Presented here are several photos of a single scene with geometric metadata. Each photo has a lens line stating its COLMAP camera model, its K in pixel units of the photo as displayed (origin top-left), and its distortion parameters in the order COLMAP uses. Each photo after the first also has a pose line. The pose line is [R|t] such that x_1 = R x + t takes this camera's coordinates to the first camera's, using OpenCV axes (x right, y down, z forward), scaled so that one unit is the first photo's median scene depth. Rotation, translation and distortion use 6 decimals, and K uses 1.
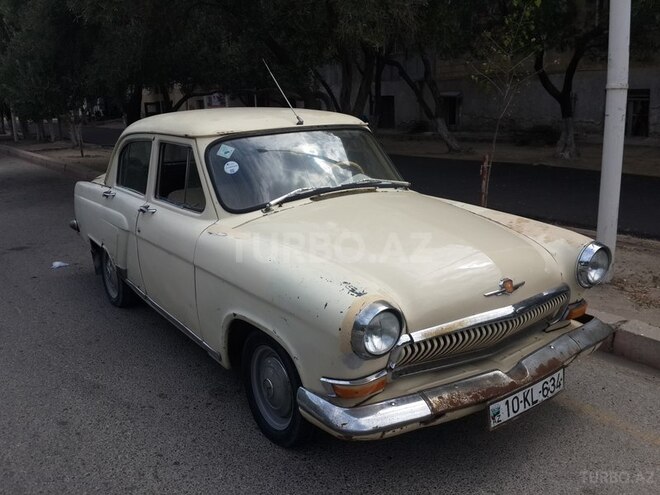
lens RADIAL K [[598.4, 0, 330.0], [0, 598.4, 247.5], [0, 0, 1]] dist [-0.003068, -0.009193]
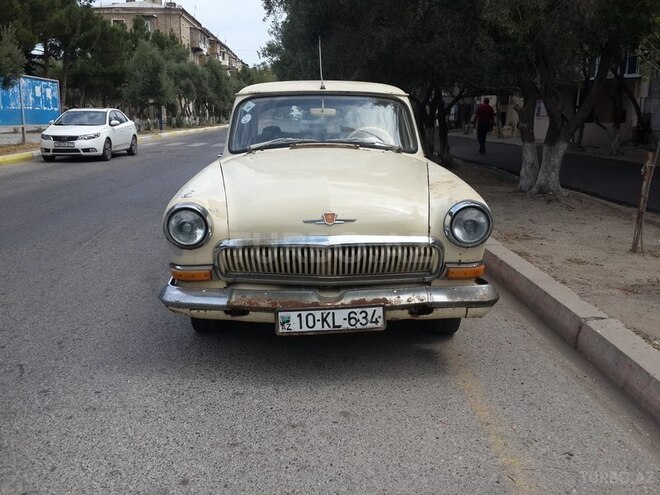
lens RADIAL K [[598.4, 0, 330.0], [0, 598.4, 247.5], [0, 0, 1]] dist [-0.003068, -0.009193]
pose [[0.859963, 0.153529, -0.486715, 0.847229], [-0.158565, 0.986858, 0.031129, 0.083914], [0.485098, 0.050406, 0.873006, 0.027323]]
